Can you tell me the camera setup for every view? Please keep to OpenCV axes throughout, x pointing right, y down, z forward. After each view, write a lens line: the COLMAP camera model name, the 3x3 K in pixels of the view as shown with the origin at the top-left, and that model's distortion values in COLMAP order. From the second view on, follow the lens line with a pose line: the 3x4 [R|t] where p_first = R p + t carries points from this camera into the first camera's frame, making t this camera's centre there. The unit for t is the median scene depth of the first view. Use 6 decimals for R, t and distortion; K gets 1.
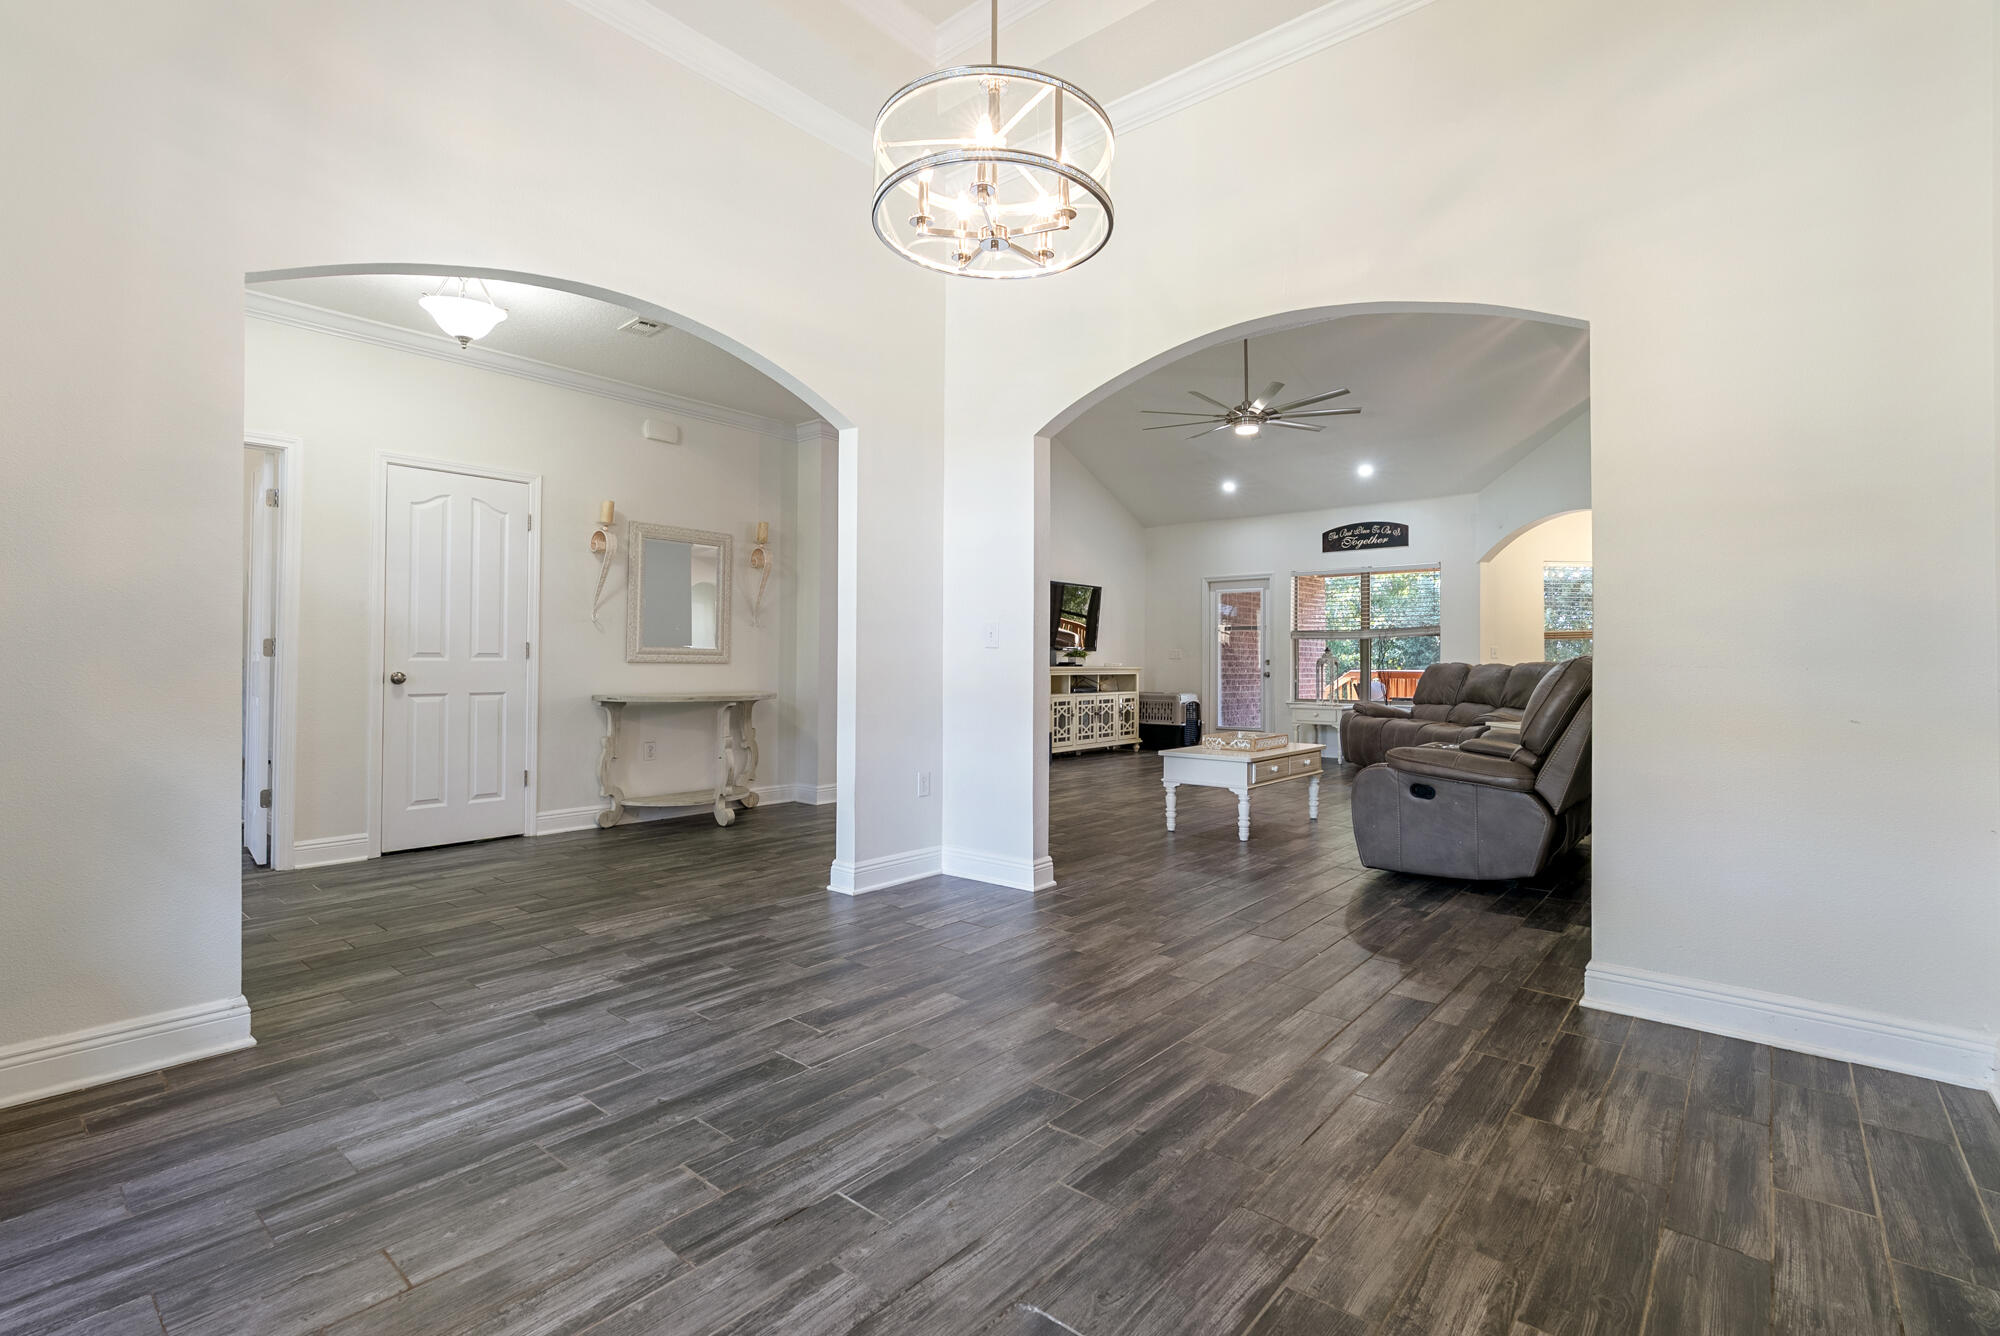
lens RADIAL K [[907.2, 0, 1015.5], [0, 907.2, 649.2], [0, 0, 1]] dist [-0.007090, 0.003655]
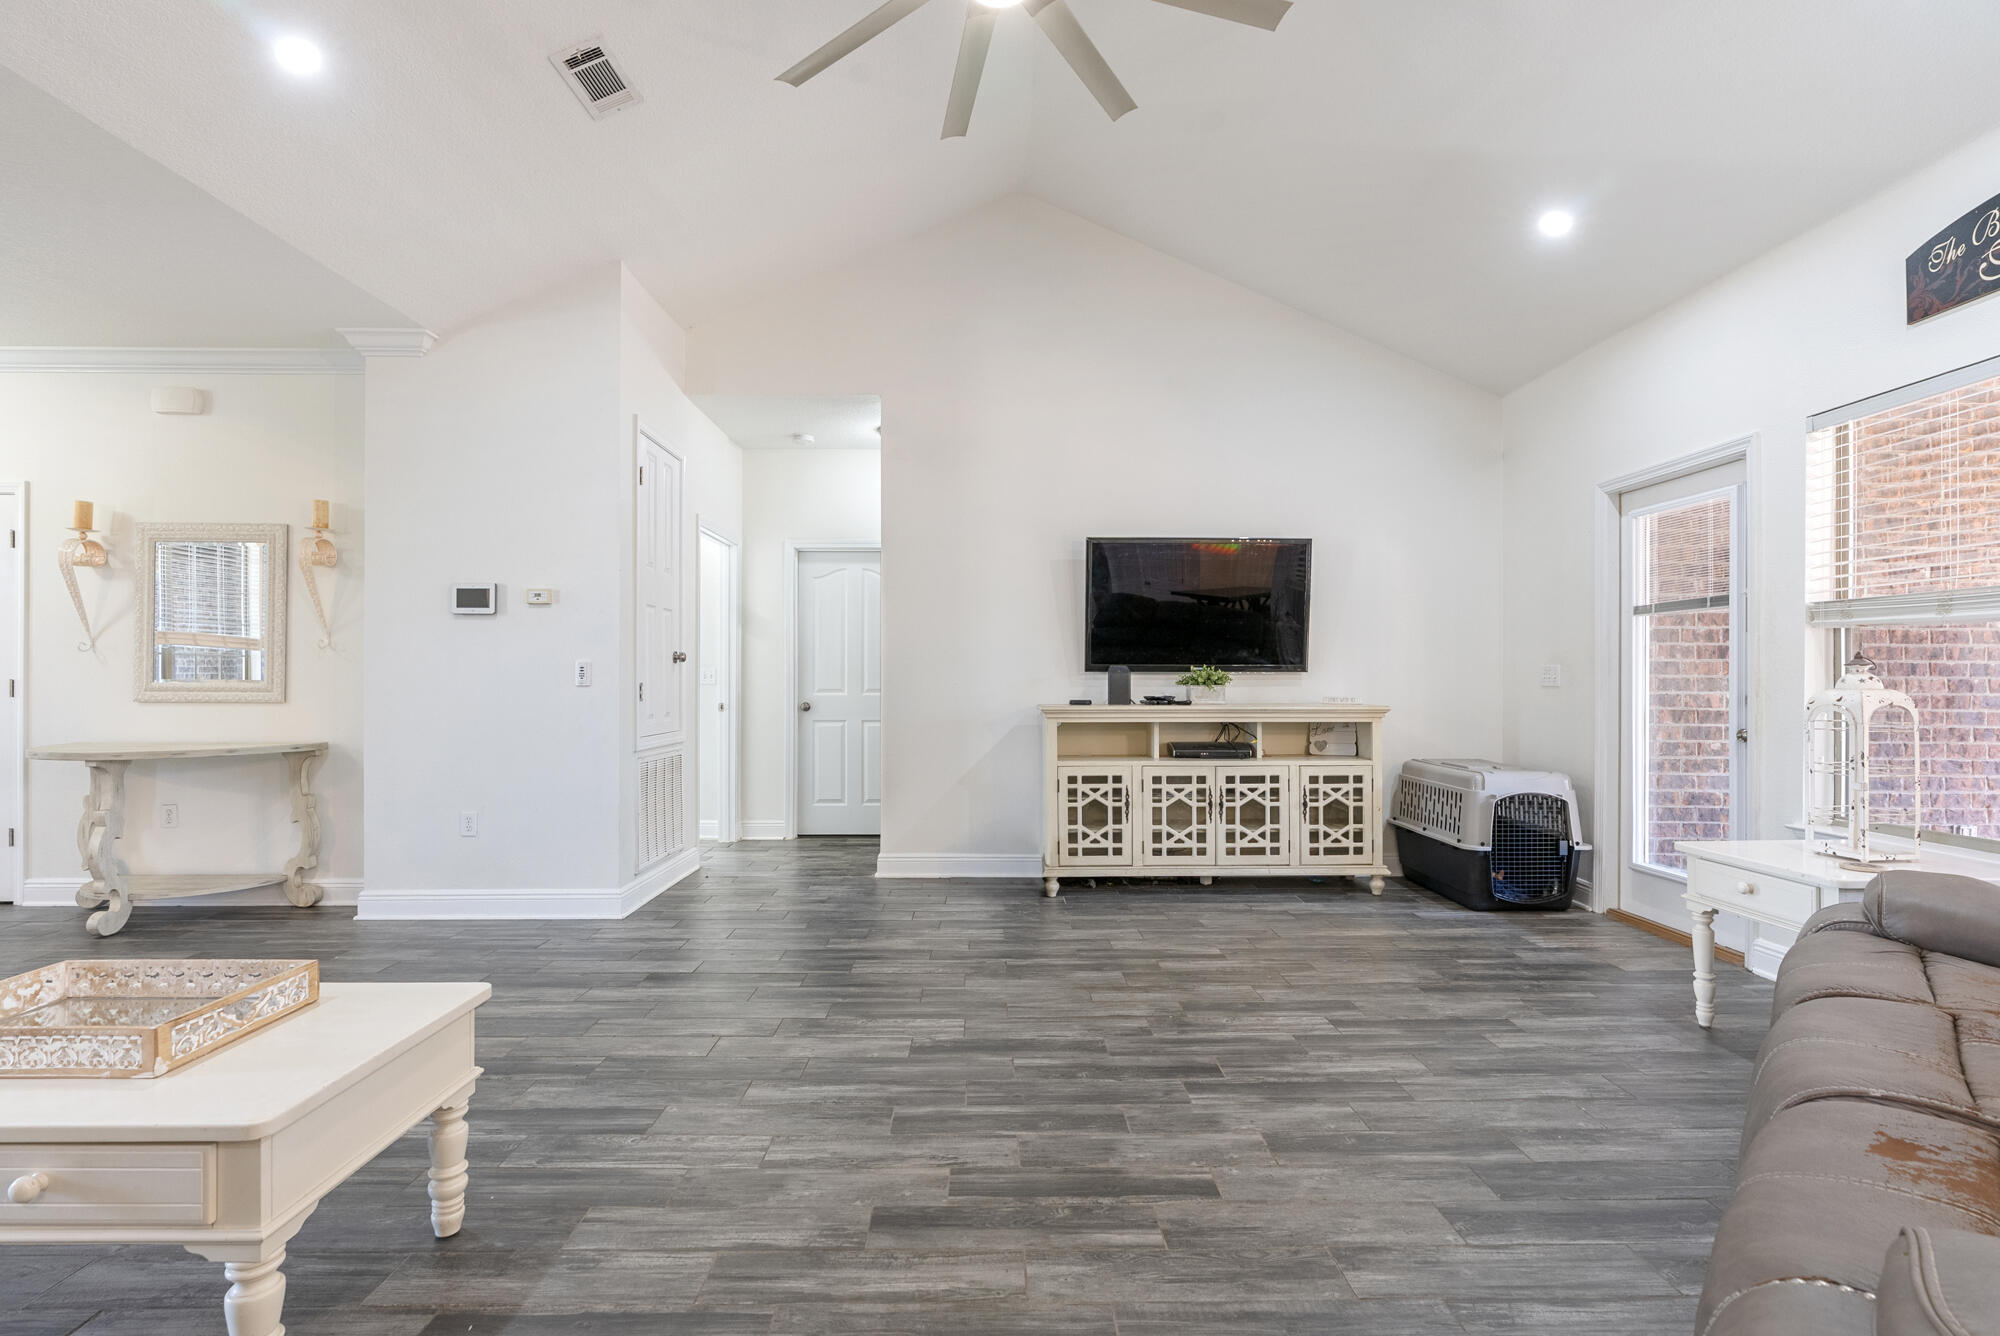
lens RADIAL K [[907.2, 0, 989.8], [0, 907.2, 673.7], [0, 0, 1]] dist [-0.007090, 0.003655]
pose [[0.650909, -0.011029, -0.759075, 0.376397], [0.014607, 0.999891, -0.002003, 0.001514], [0.759015, -0.009784, 0.651000, 0.603491]]
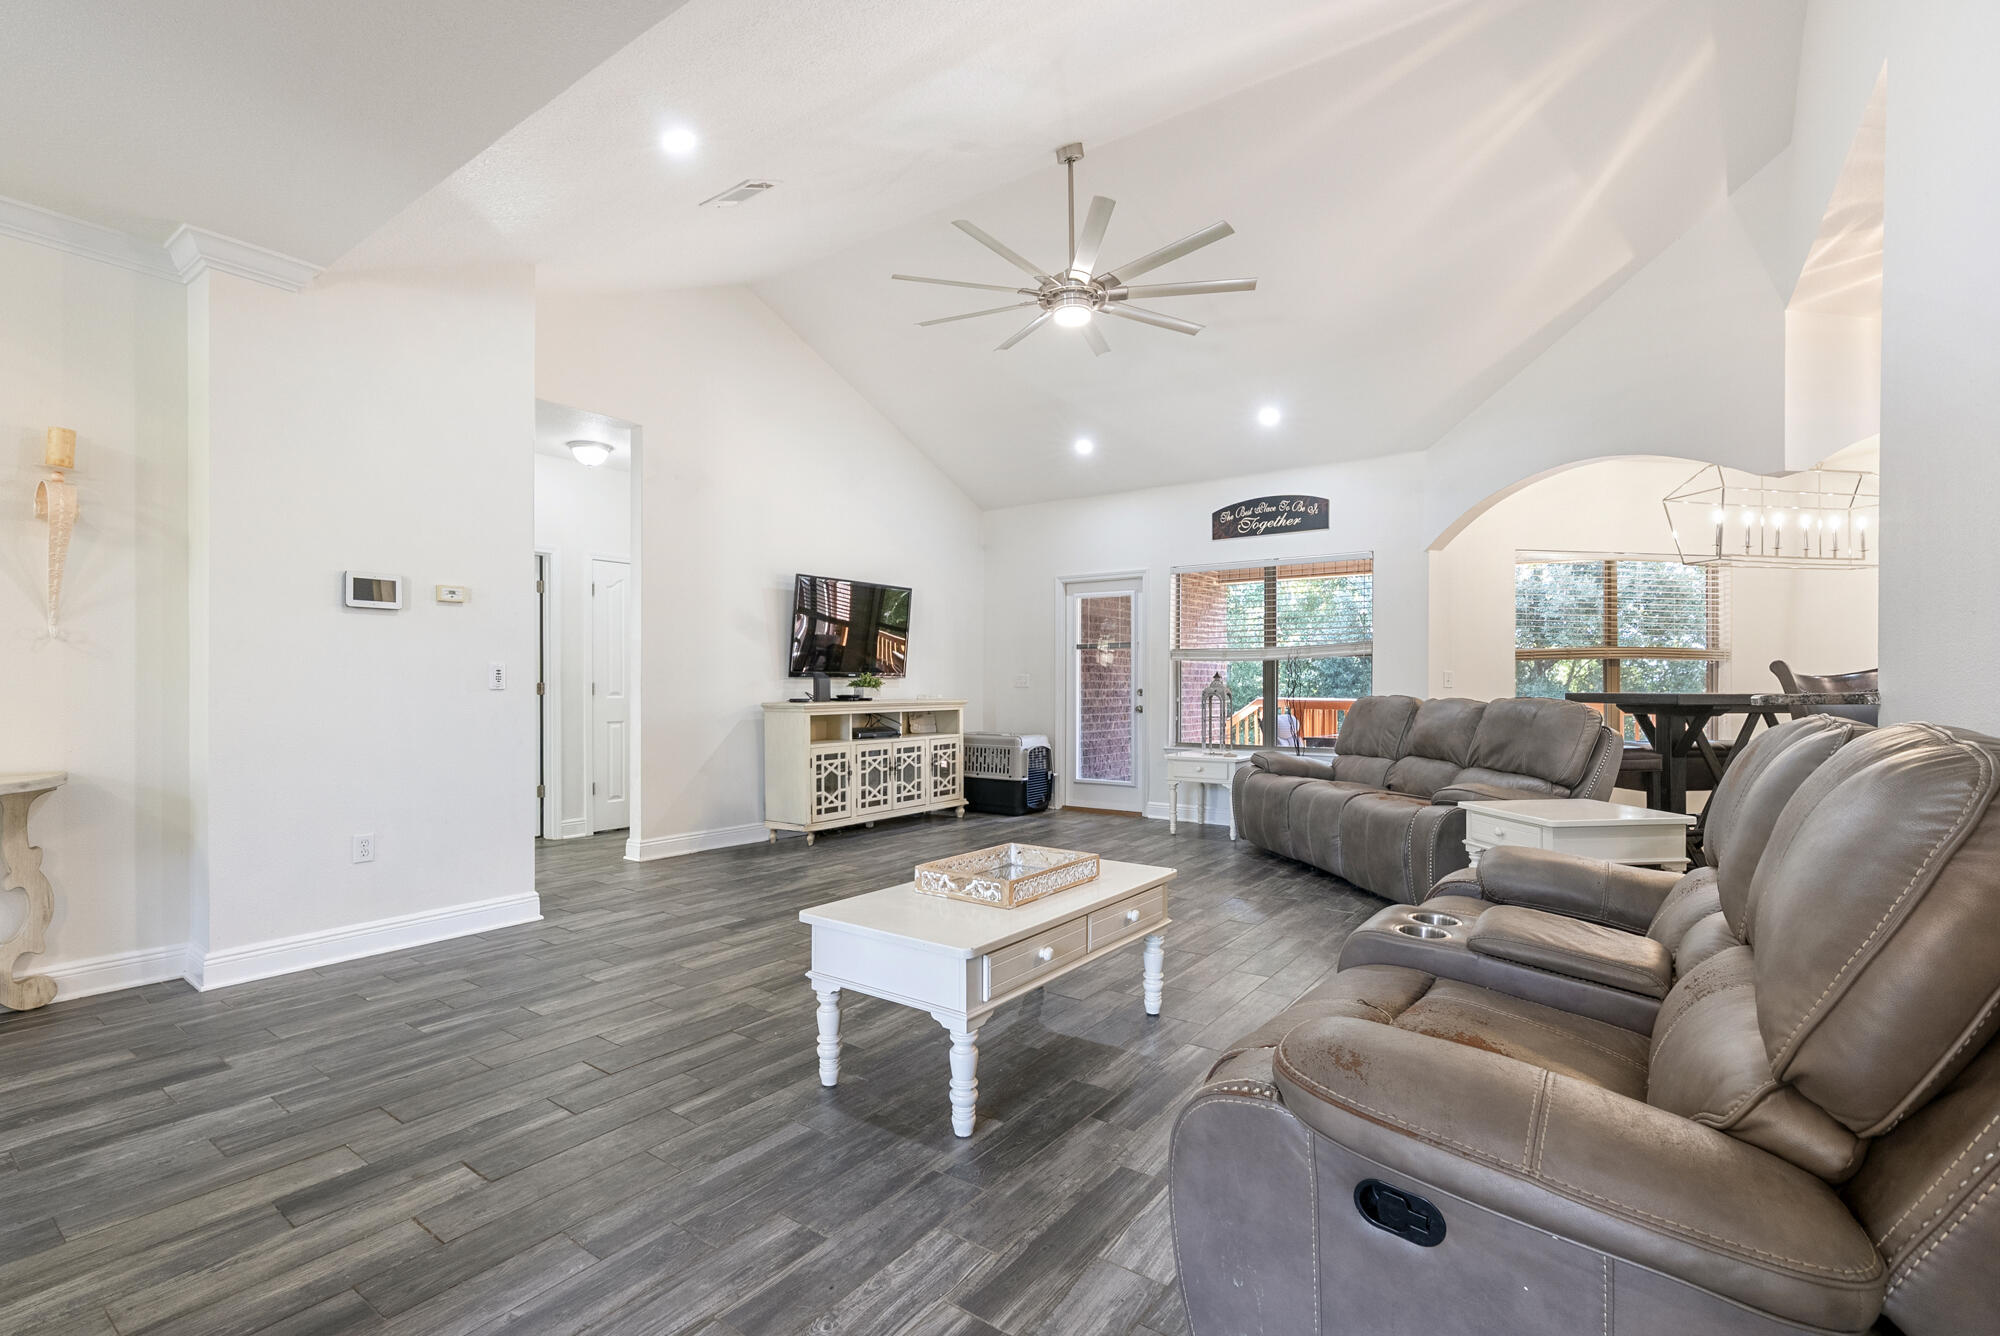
lens RADIAL K [[907.2, 0, 1007.6], [0, 907.2, 688.0], [0, 0, 1]] dist [-0.007090, 0.003655]
pose [[0.997260, -0.004728, 0.073830, 0.126950], [0.003215, 0.999783, 0.020589, -0.004915], [-0.073911, -0.020295, 0.997058, 0.301650]]
